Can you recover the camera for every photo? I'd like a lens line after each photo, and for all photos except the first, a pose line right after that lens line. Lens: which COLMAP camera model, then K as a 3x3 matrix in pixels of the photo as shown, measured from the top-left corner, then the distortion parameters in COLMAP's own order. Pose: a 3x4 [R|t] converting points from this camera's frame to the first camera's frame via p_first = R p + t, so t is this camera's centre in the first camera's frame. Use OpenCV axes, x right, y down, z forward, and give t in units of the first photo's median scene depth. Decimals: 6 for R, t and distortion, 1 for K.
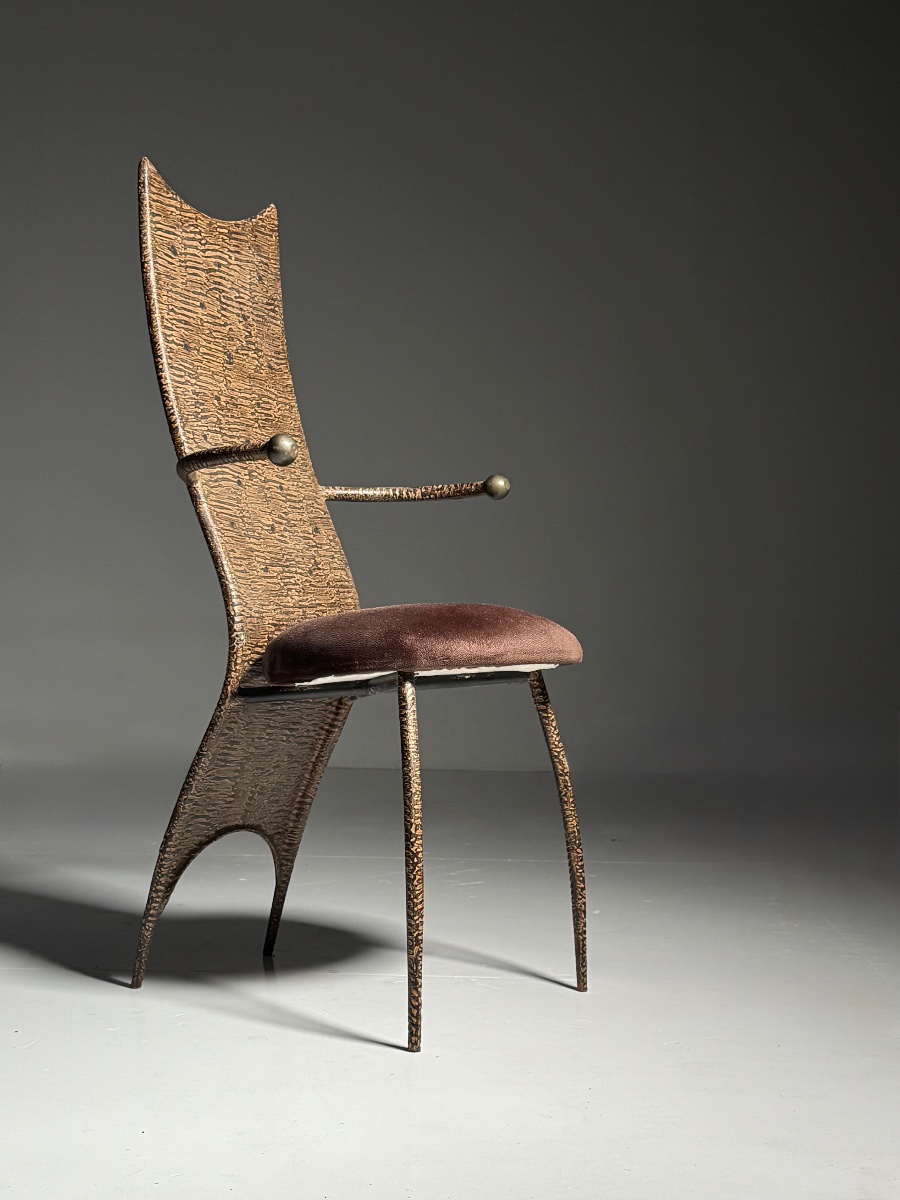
lens RADIAL K [[1654.8, 0, 458.8], [0, 1654.8, 598.1], [0, 0, 1]] dist [0.102562, 0.000000]
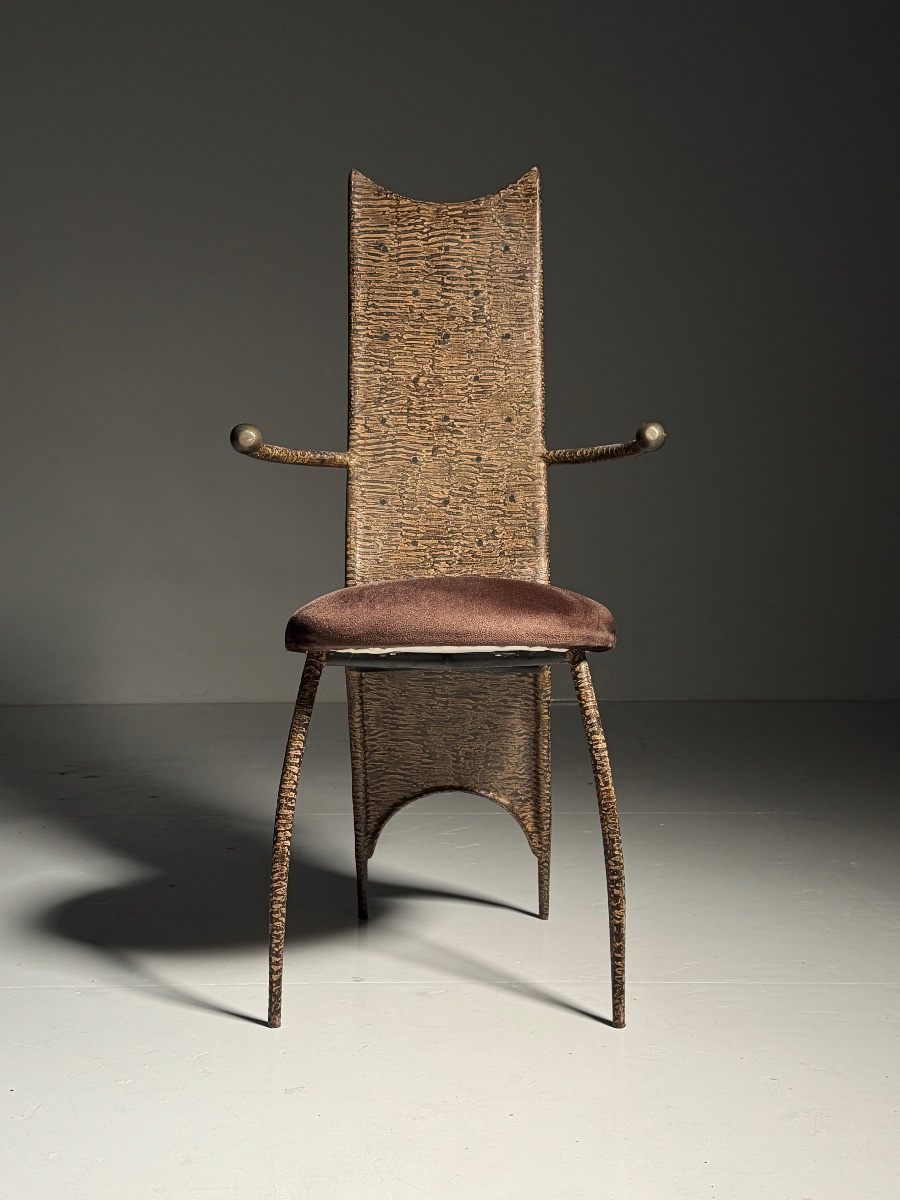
lens RADIAL K [[1449.2, 0, 440.6], [0, 1449.2, 599.8], [0, 0, 1]] dist [0.101564, 0.000000]
pose [[0.525032, 0.007824, -0.851046, 0.657442], [0.033402, 0.998998, 0.029791, -0.008341], [0.850427, -0.044068, 0.524245, 0.532538]]
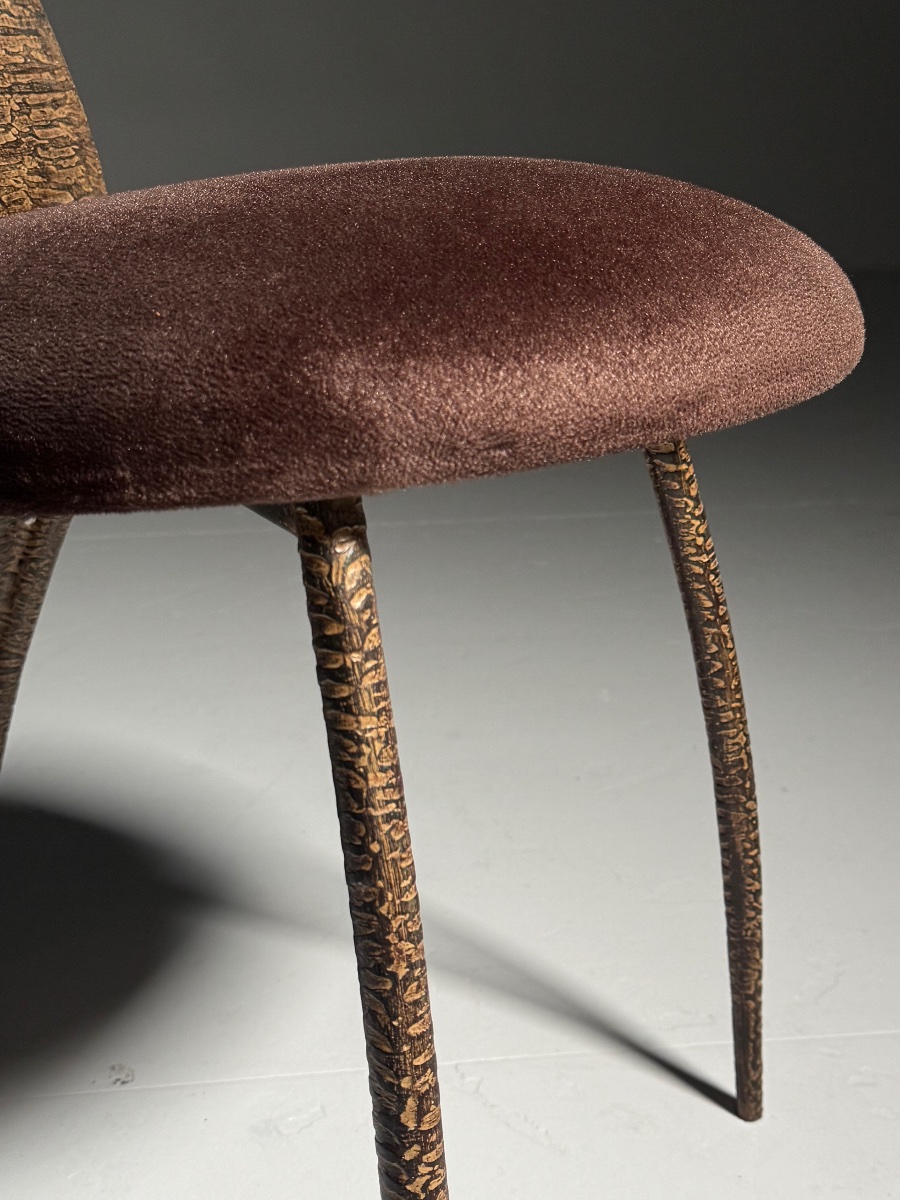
lens RADIAL K [[1654.8, 0, 455.4], [0, 1654.8, 604.2], [0, 0, 1]] dist [0.102562, 0.000000]
pose [[0.987703, -0.077104, 0.136004, -0.042371], [0.028271, 0.943670, 0.329679, -0.018938], [-0.153762, -0.321780, 0.934246, 0.662215]]
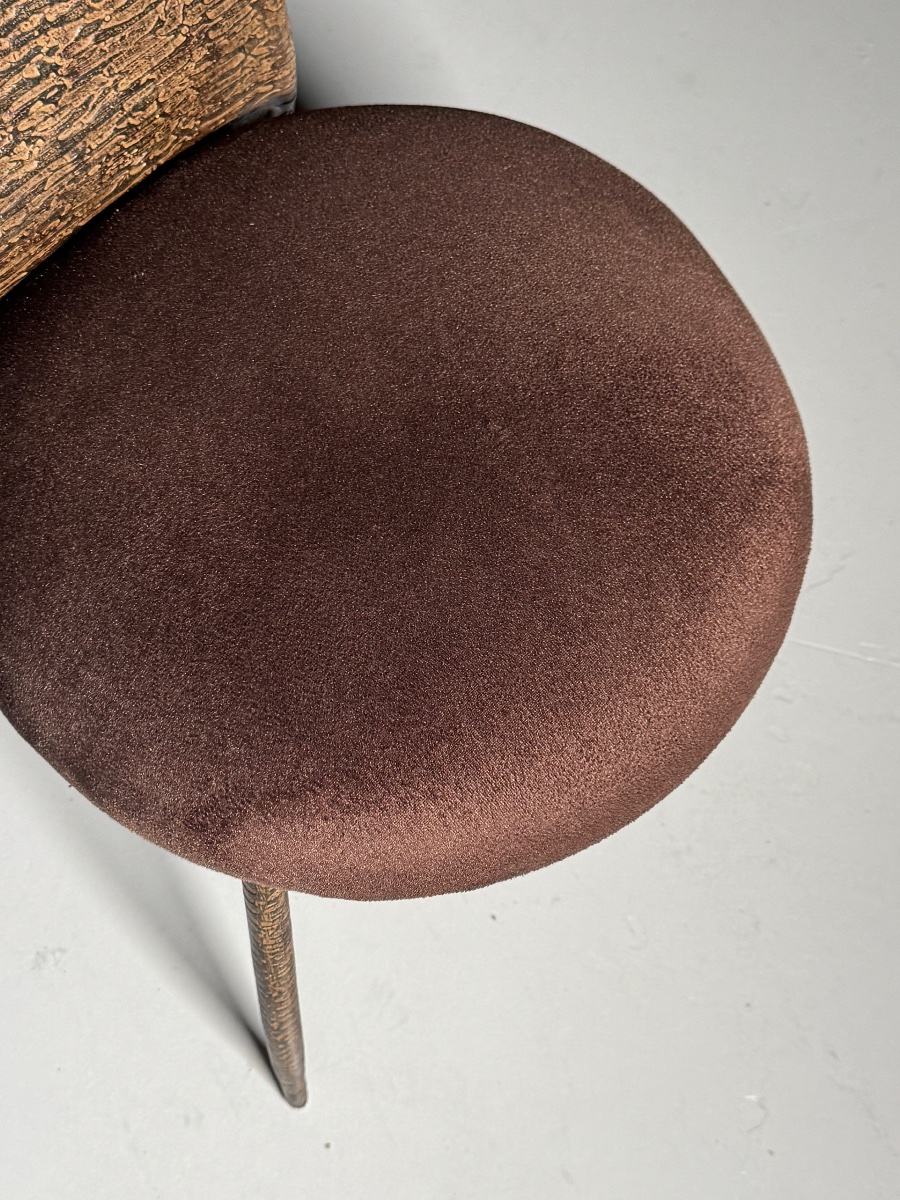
lens RADIAL K [[1654.8, 0, 440.8], [0, 1654.8, 601.6], [0, 0, 1]] dist [0.102562, 0.000000]
pose [[0.980819, 0.189558, -0.045415, 0.013823], [-0.028778, 0.371259, 0.928083, -0.283325], [0.192786, -0.908975, 0.369593, 0.802357]]
